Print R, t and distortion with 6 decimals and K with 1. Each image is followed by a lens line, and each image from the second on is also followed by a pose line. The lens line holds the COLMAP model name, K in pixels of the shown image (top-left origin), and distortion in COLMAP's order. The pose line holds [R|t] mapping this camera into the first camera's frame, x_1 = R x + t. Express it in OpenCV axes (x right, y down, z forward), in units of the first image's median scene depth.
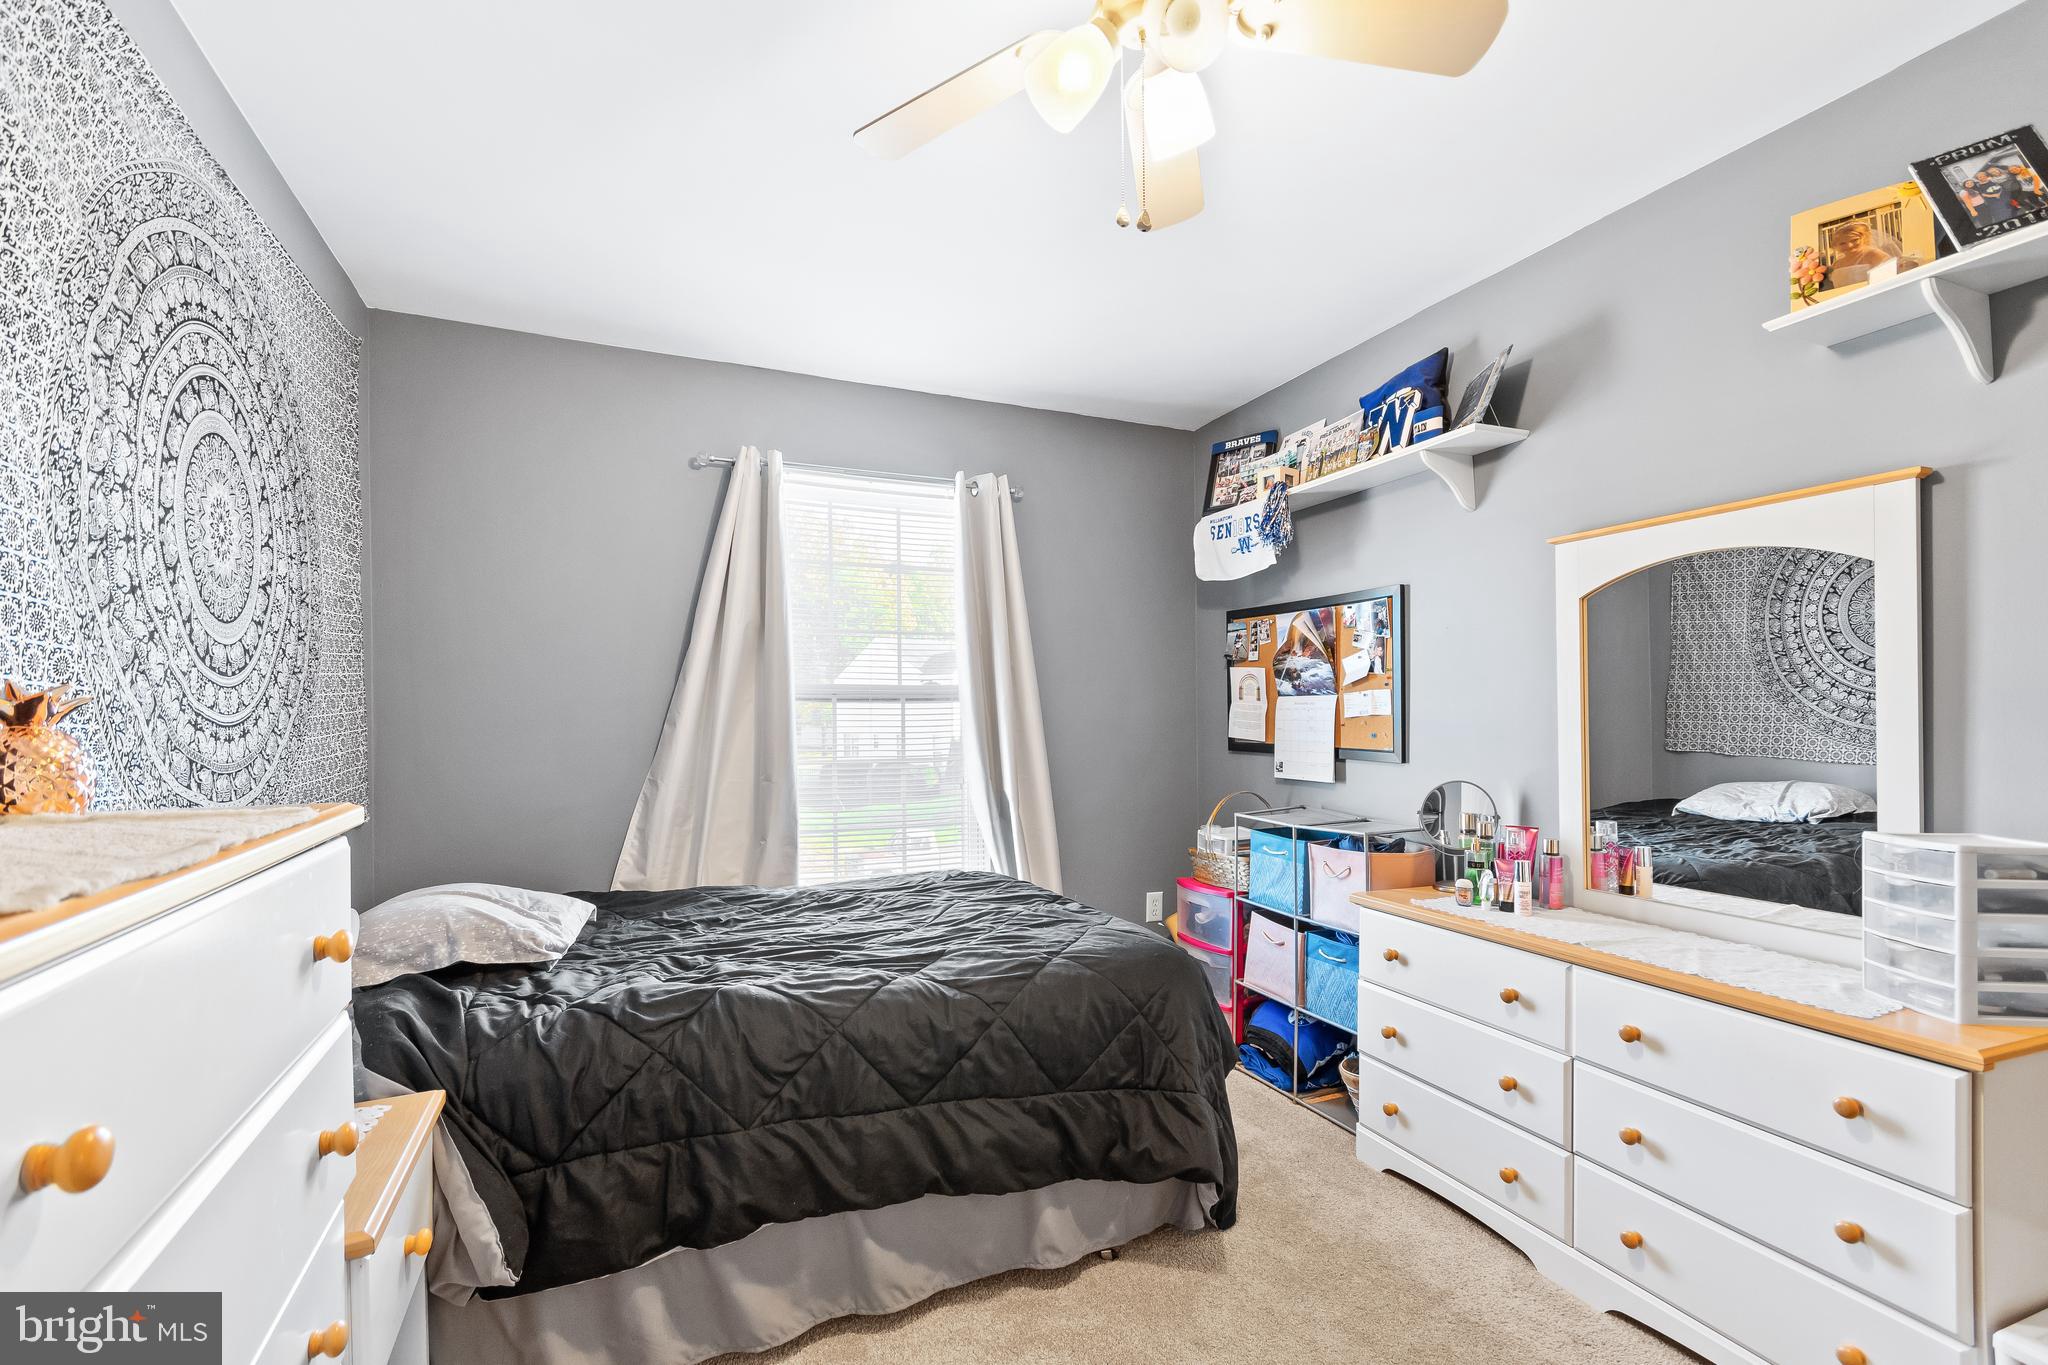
lens RADIAL K [[907.9, 0, 1035.7], [0, 907.9, 712.1], [0, 0, 1]] dist [0.005444, 0.000268]
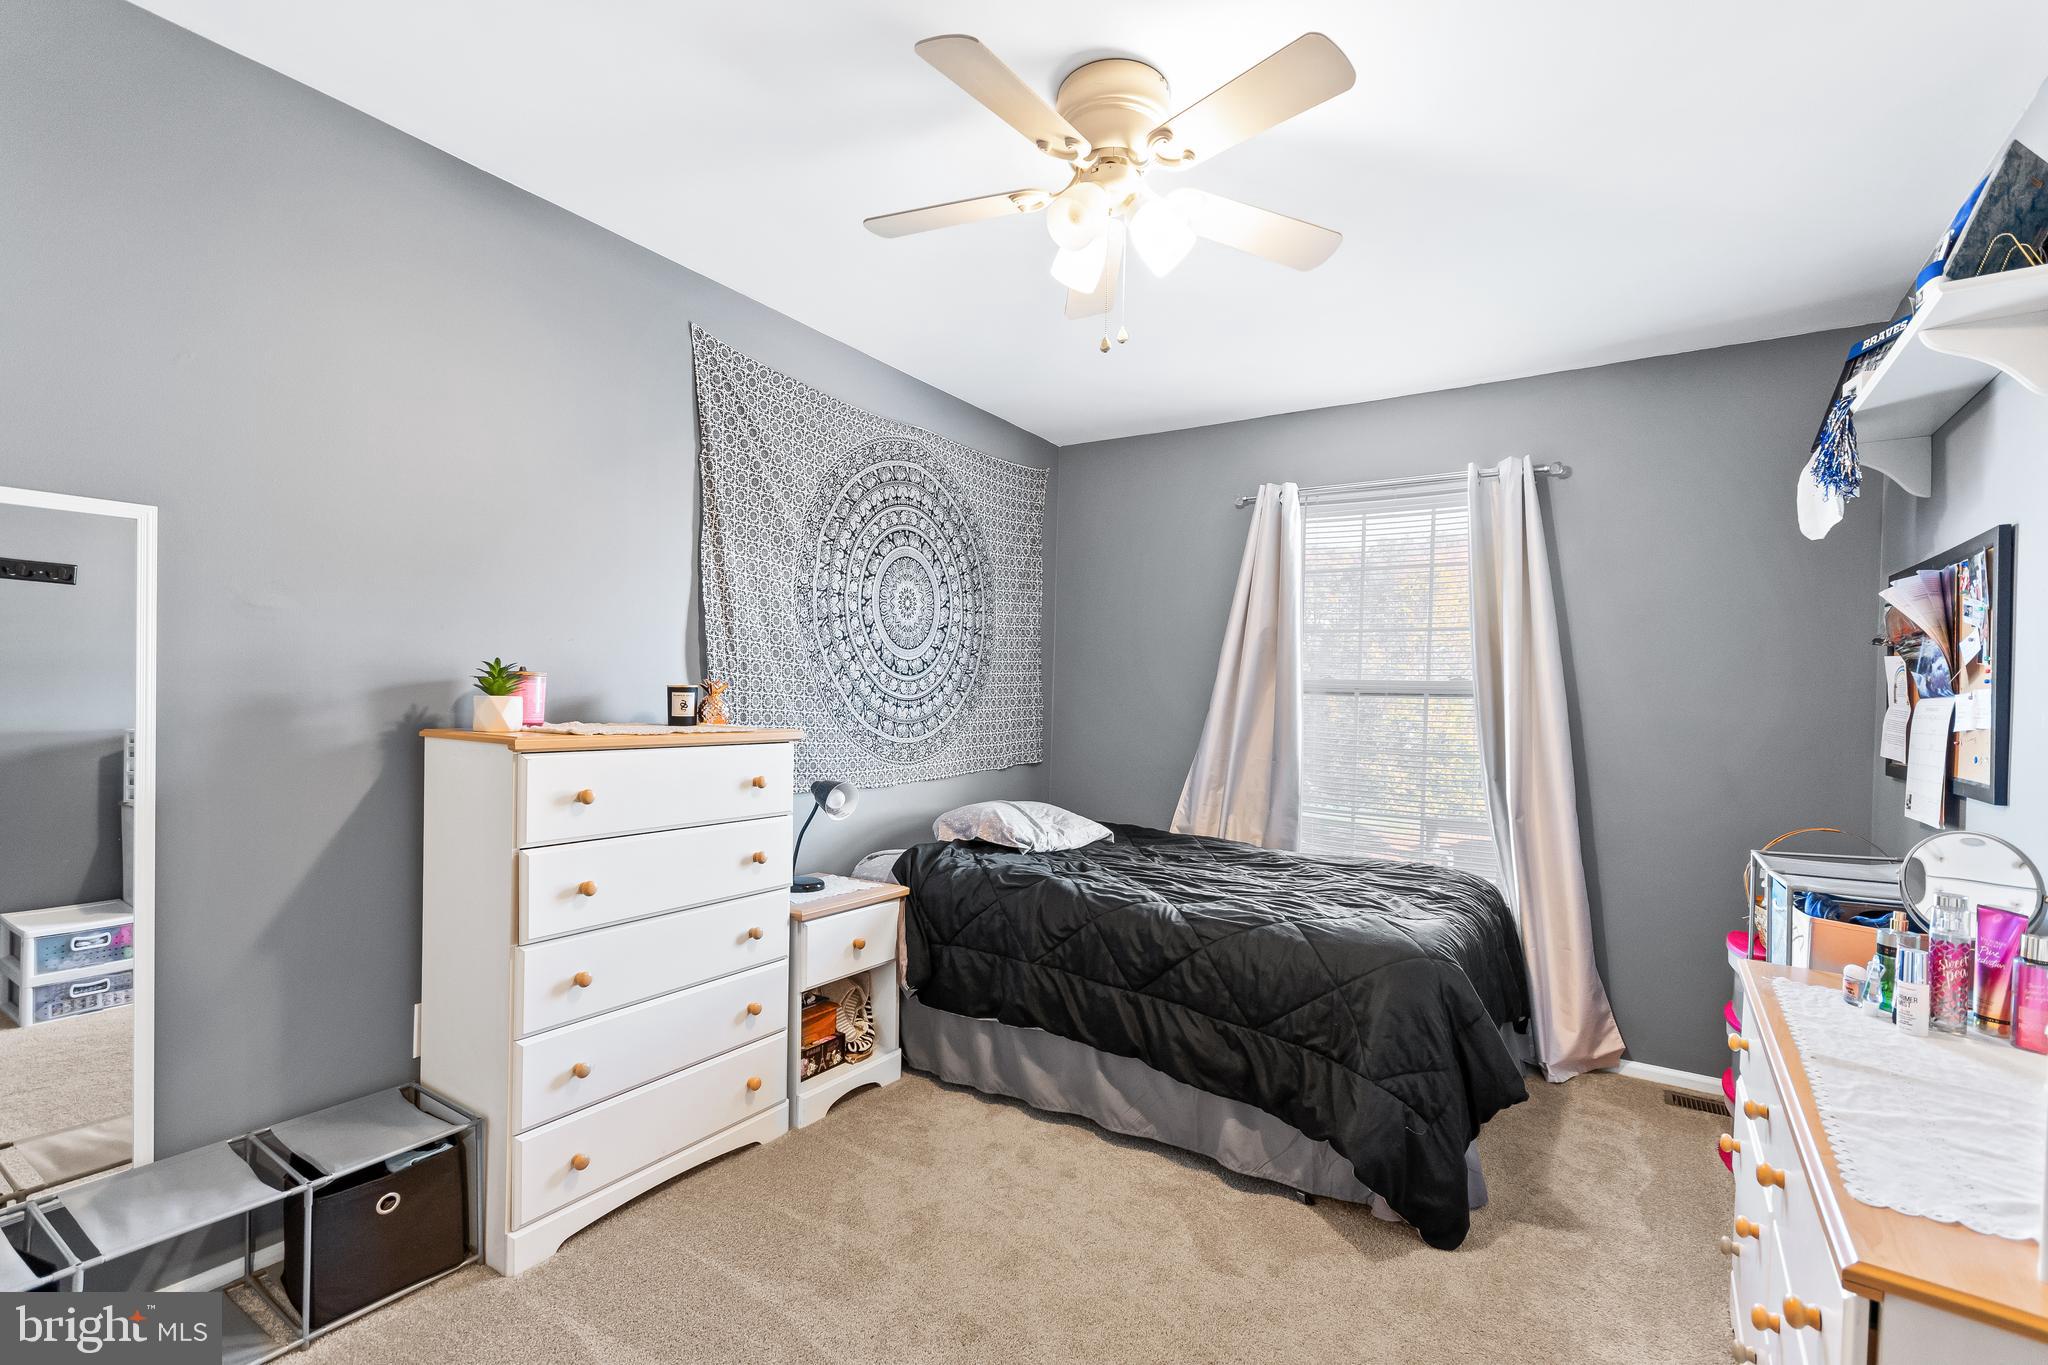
lens RADIAL K [[930.4, 0, 1028.8], [0, 930.4, 702.6], [0, 0, 1]] dist [0.000761, 0.000162]
pose [[0.532829, 0.022511, -0.845923, 0.929574], [-0.026096, 0.999608, 0.010164, -0.006878], [0.845820, 0.016660, 0.533208, 0.118233]]
